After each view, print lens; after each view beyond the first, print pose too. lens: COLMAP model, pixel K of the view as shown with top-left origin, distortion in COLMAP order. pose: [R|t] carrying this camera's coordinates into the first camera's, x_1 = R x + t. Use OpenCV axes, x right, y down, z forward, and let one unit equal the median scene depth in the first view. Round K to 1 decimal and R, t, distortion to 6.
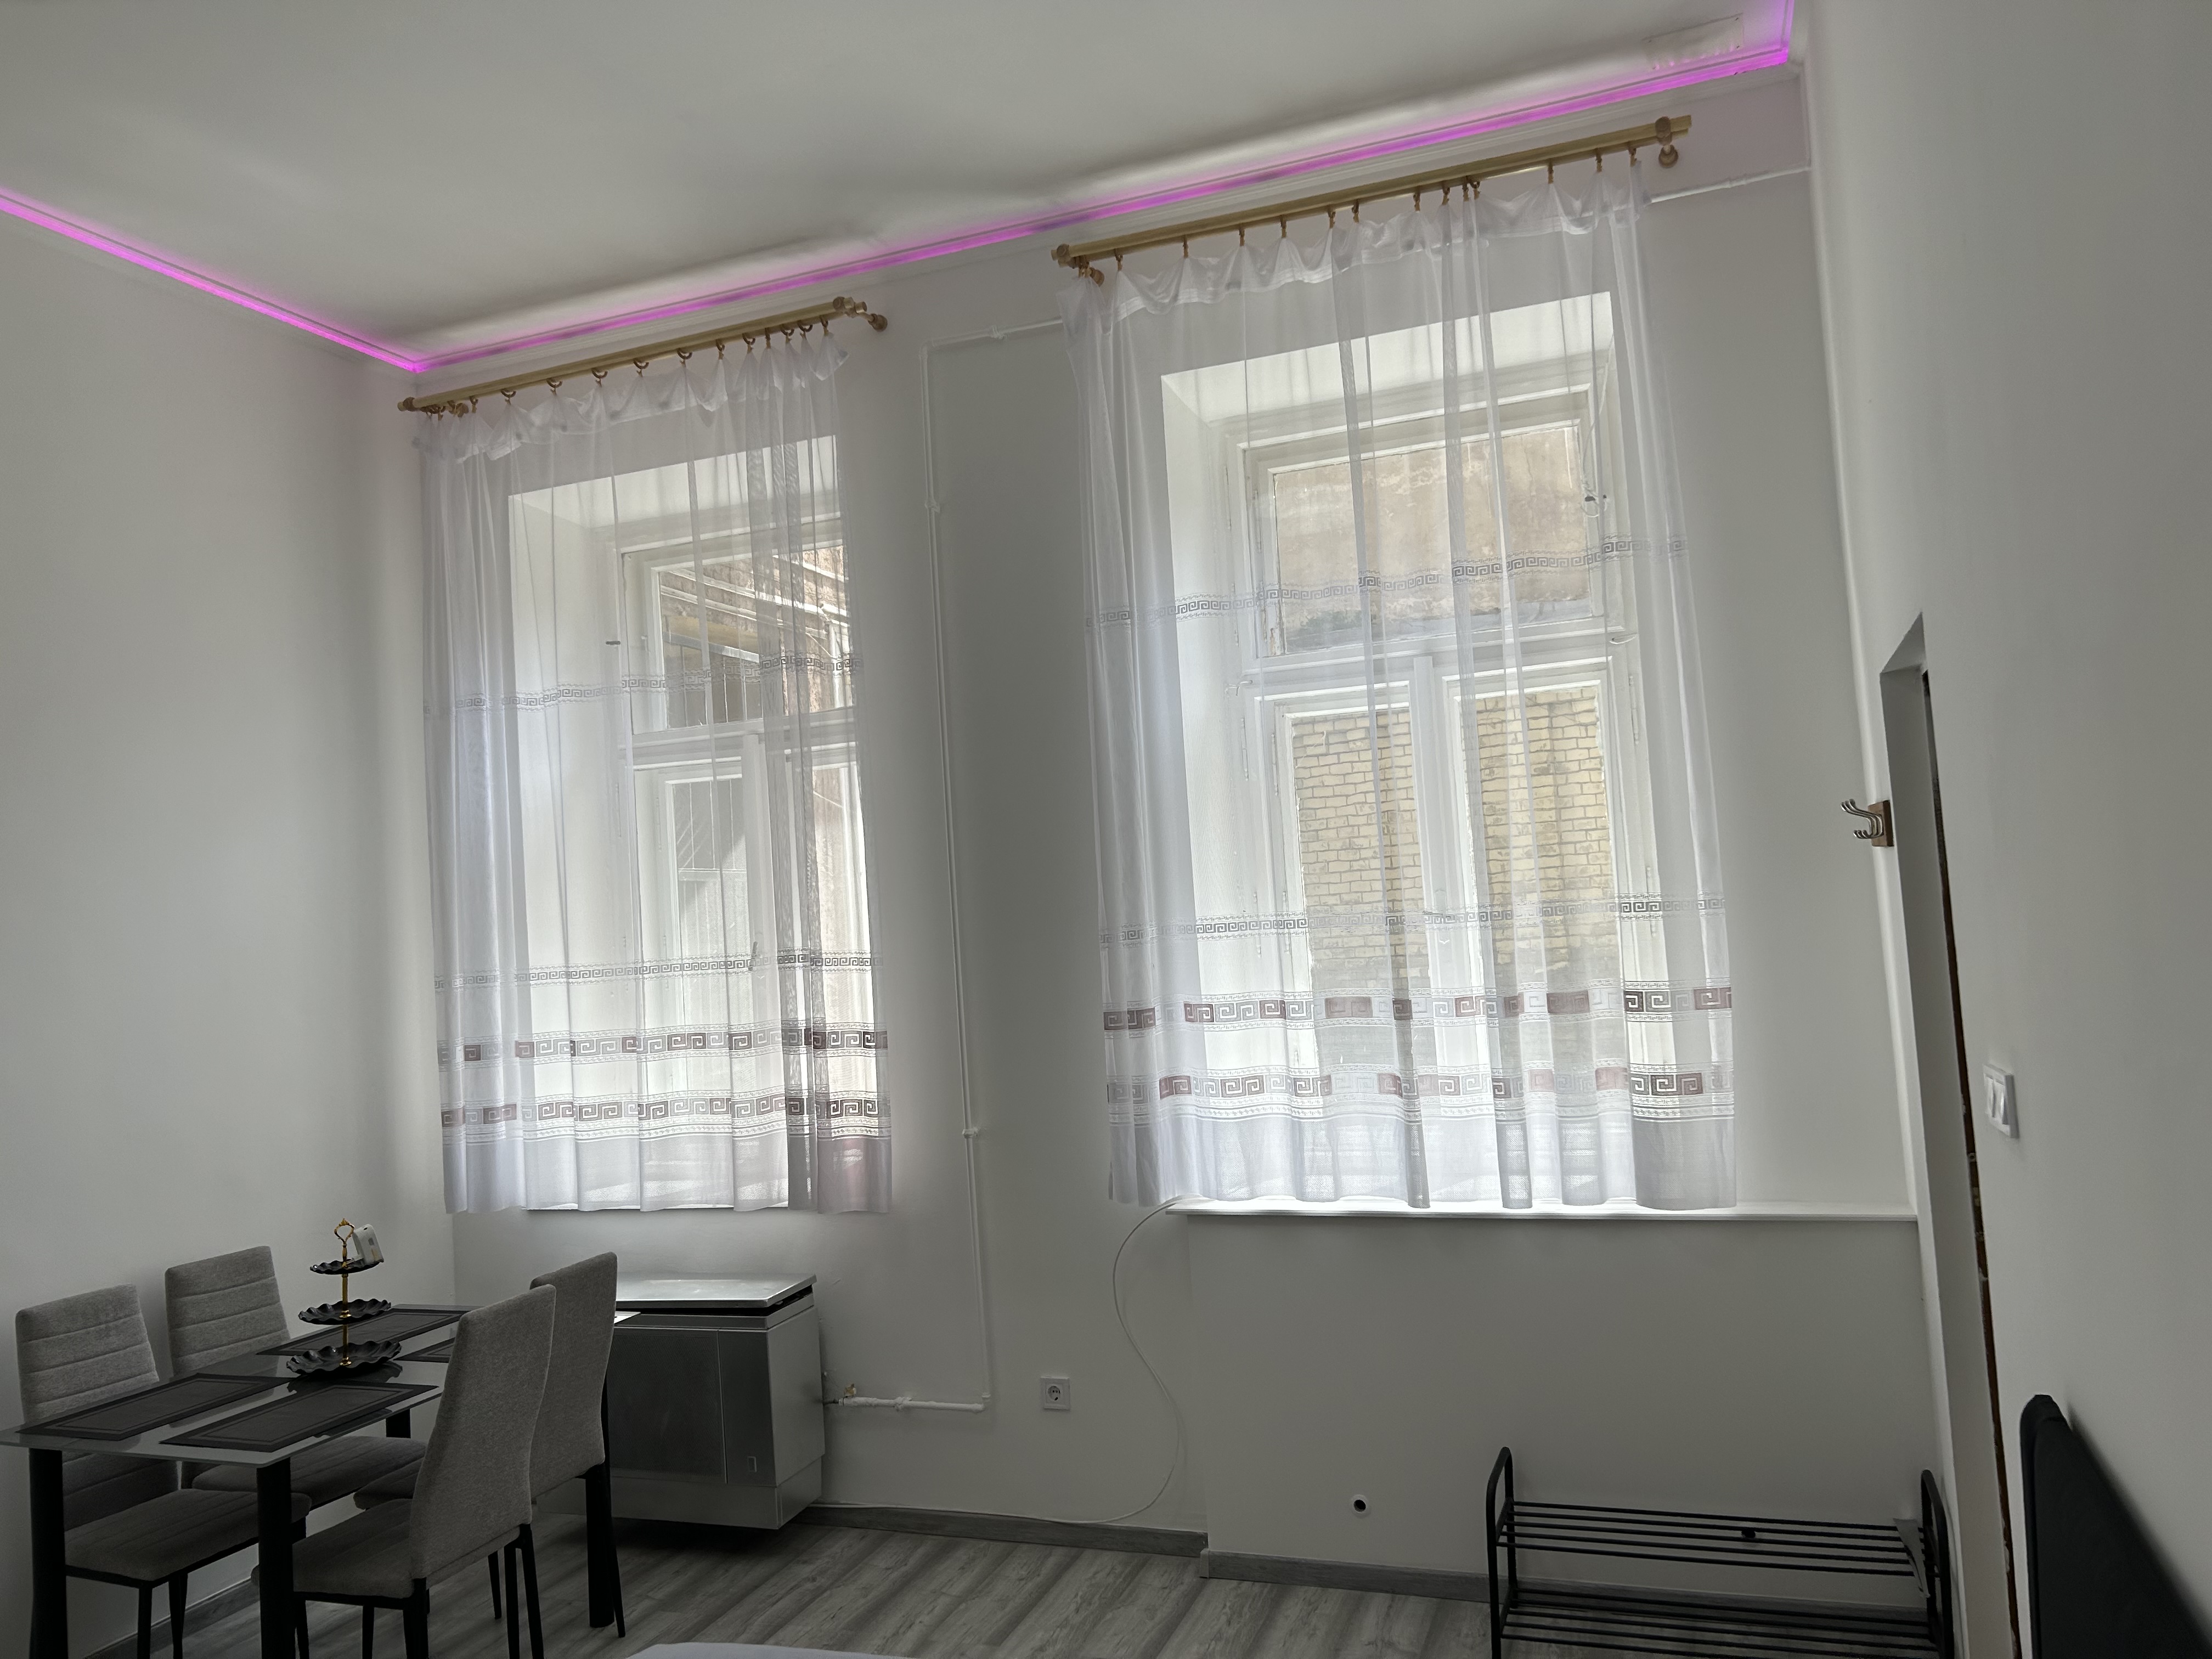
lens RADIAL K [[1659.4, 0, 1093.0], [0, 1659.4, 826.3], [0, 0, 1]] dist [0.054758, -0.063819]
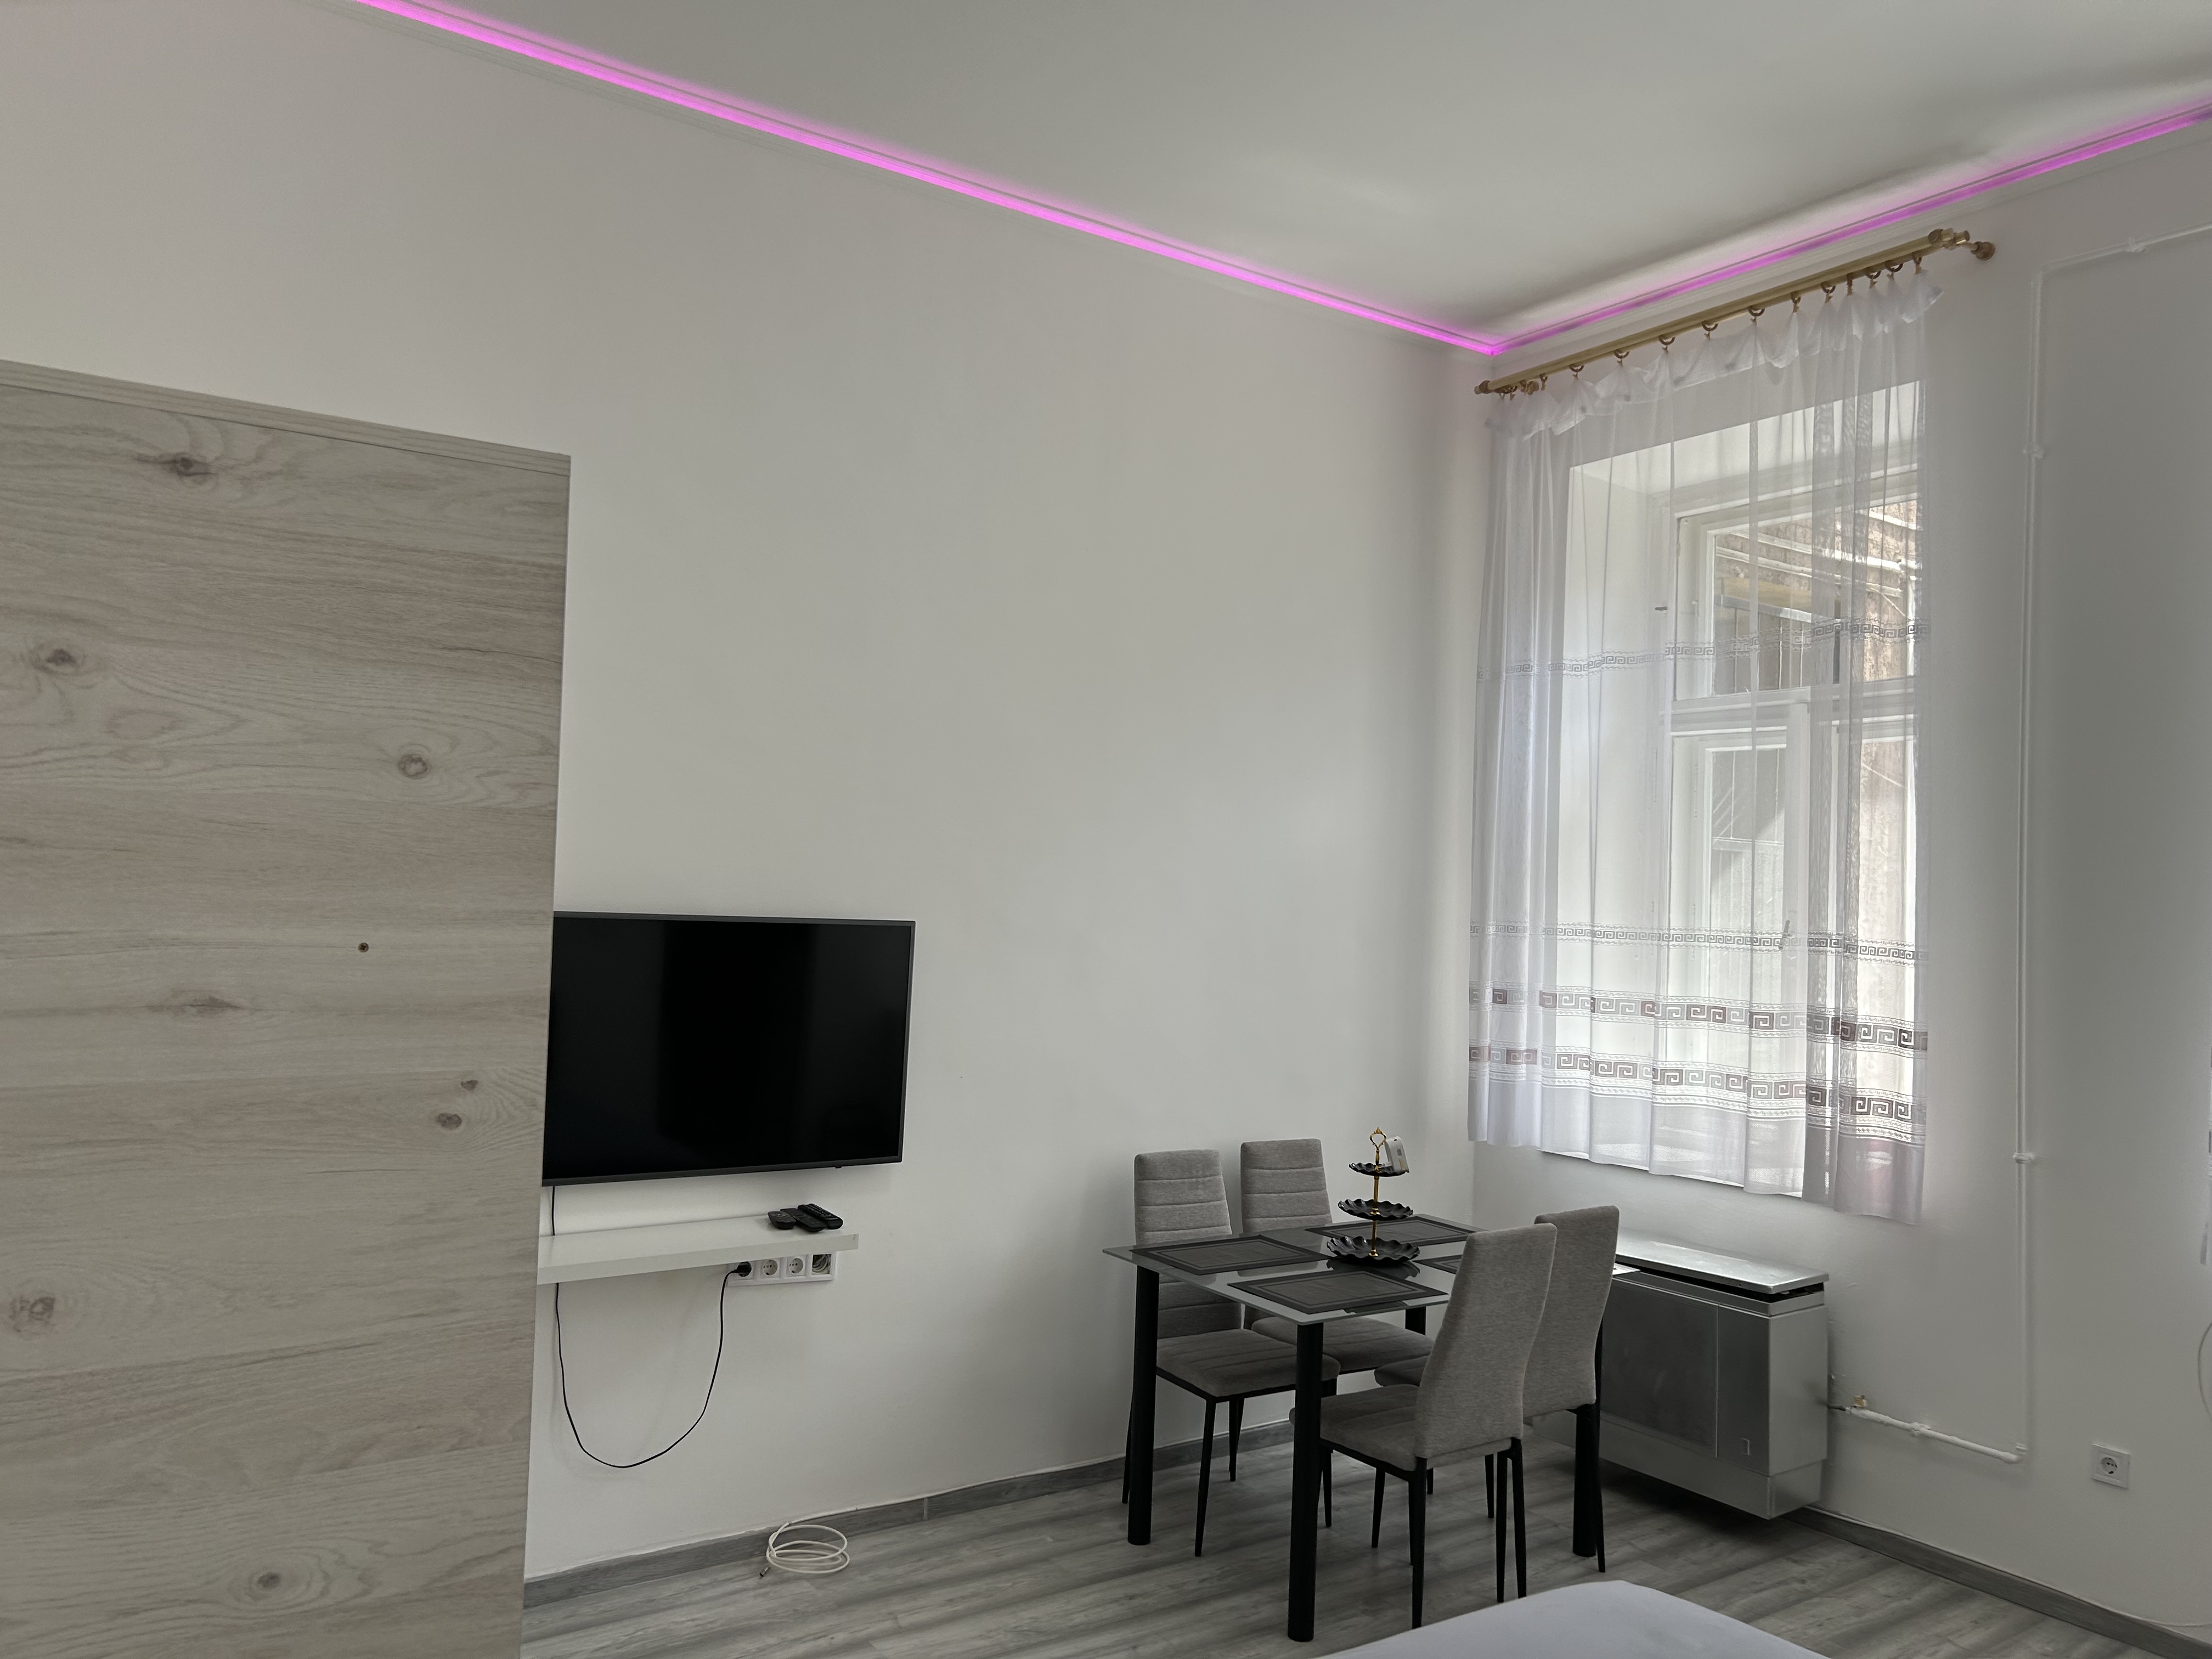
lens RADIAL K [[1659.4, 0, 1095.2], [0, 1659.4, 842.0], [0, 0, 1]] dist [0.054758, -0.063819]
pose [[0.817623, 0.072628, -0.571156, 0.021158], [-0.051491, 0.997261, 0.053100, -0.007185], [0.573448, -0.014007, 0.819123, -0.024470]]
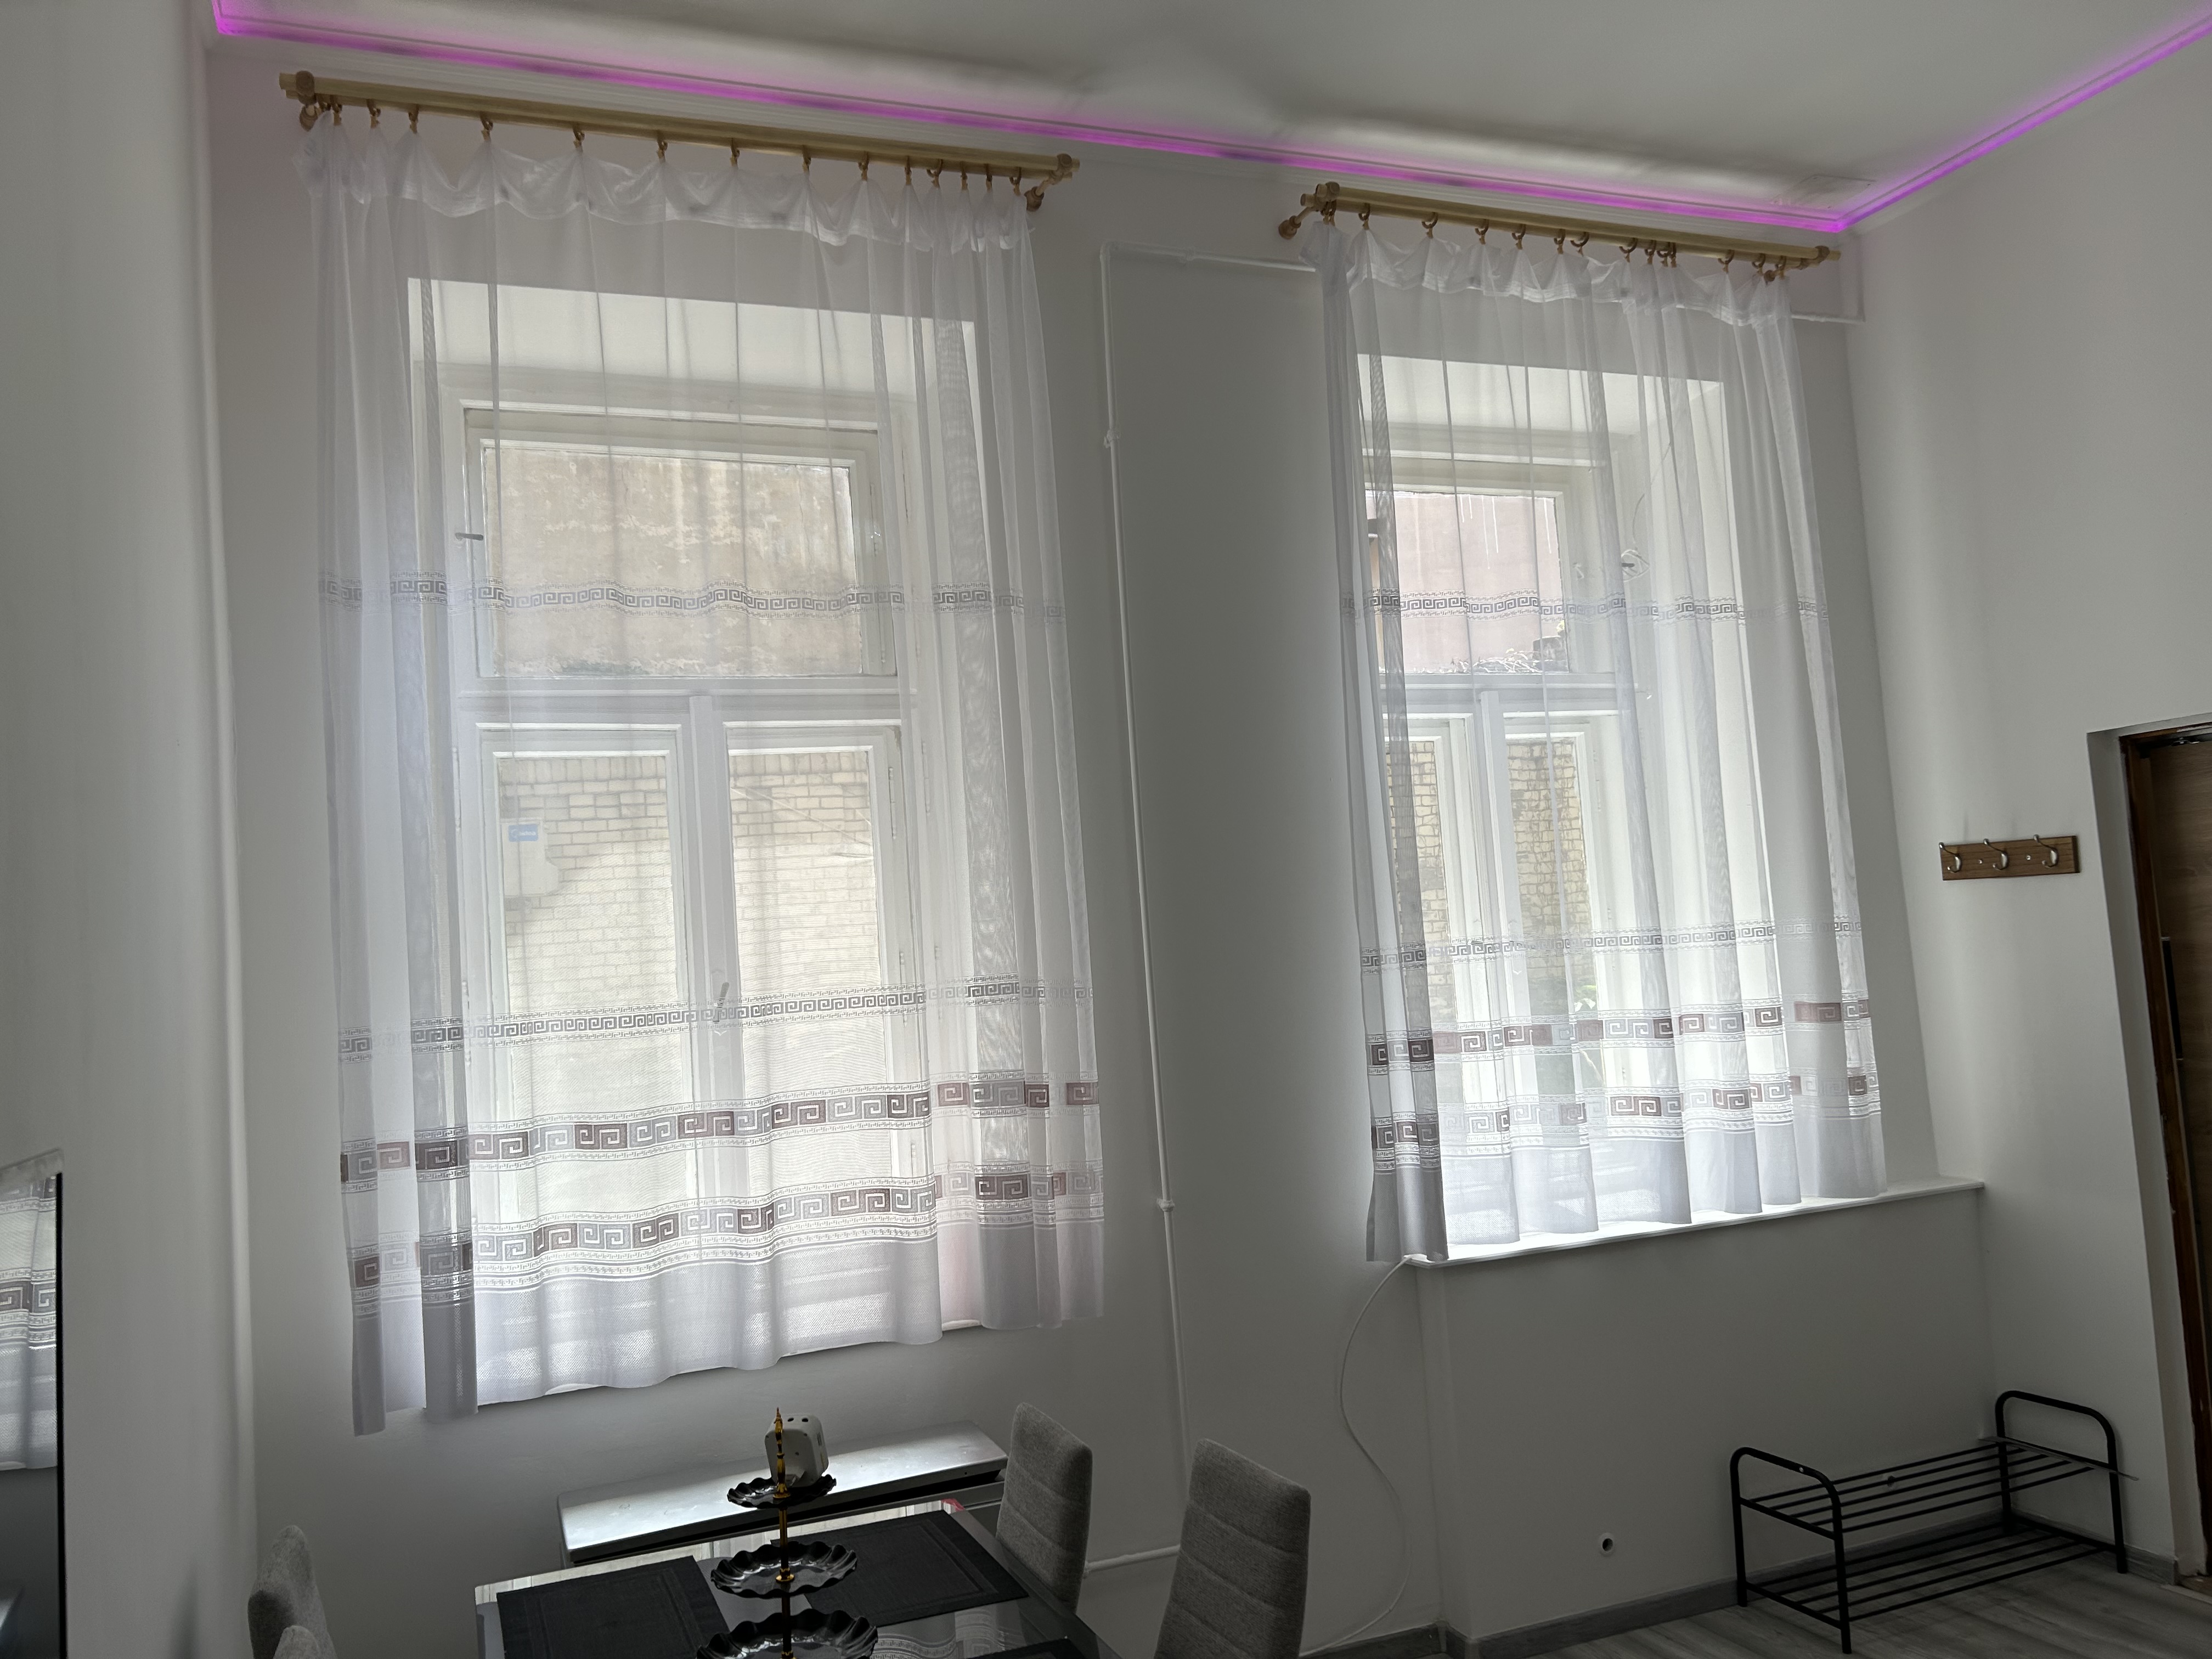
lens RADIAL K [[1659.4, 0, 1100.0], [0, 1659.4, 842.8], [0, 0, 1]] dist [0.054758, -0.063819]
pose [[0.741160, 0.059118, 0.668720, -0.660176], [-0.018772, 0.997551, -0.067382, 0.063825], [-0.671066, 0.037388, 0.740455, 0.417541]]
